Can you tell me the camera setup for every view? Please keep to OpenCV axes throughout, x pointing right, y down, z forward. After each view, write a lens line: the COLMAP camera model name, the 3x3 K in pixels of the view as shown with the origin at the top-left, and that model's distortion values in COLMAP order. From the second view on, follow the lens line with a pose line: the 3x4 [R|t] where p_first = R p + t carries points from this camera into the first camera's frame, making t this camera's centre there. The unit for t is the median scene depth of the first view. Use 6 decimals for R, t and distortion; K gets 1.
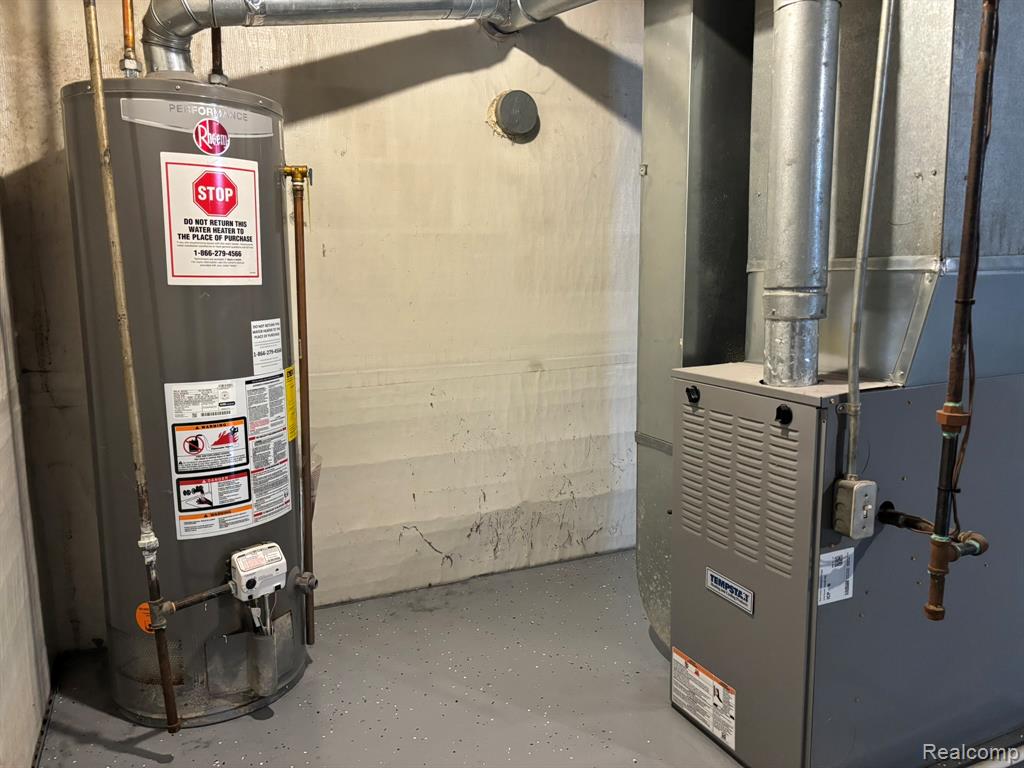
lens RADIAL K [[774.7, 0, 512.0], [0, 774.7, 383.1], [0, 0, 1]] dist [0.030218, -0.031275]
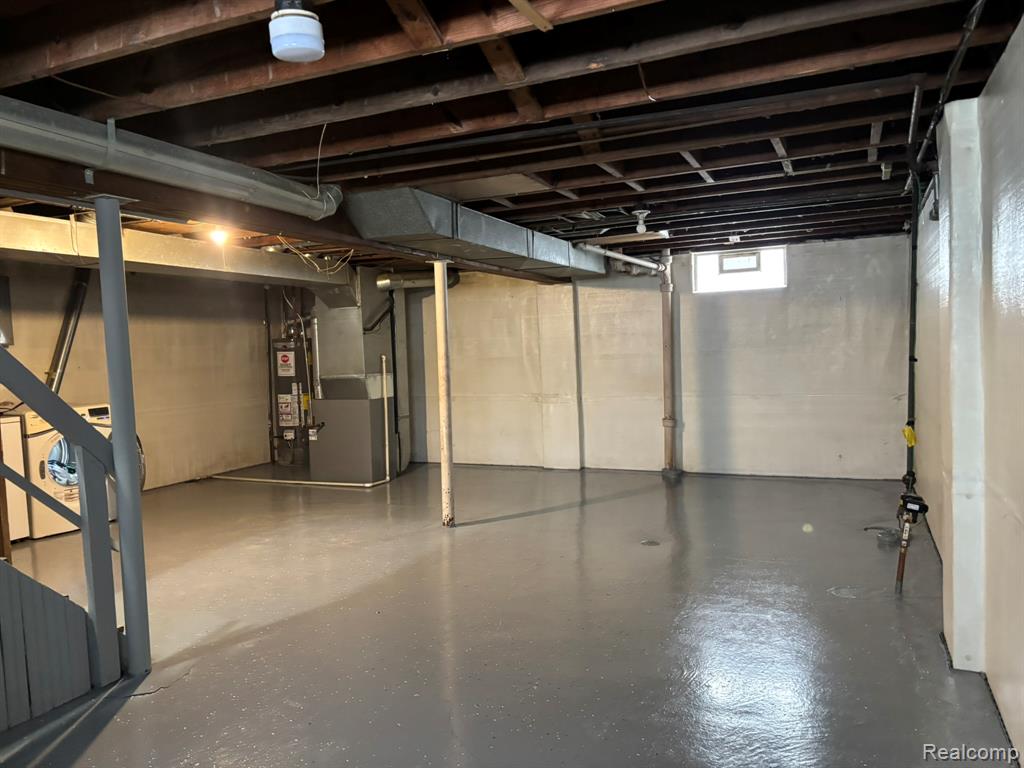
lens RADIAL K [[774.7, 0, 511.1], [0, 774.7, 386.9], [0, 0, 1]] dist [0.030218, -0.031275]
pose [[0.661719, 0.033204, -0.749017, 4.394721], [-0.088906, 0.995445, -0.034416, -0.010800], [0.744462, 0.089366, 0.661657, -1.261486]]
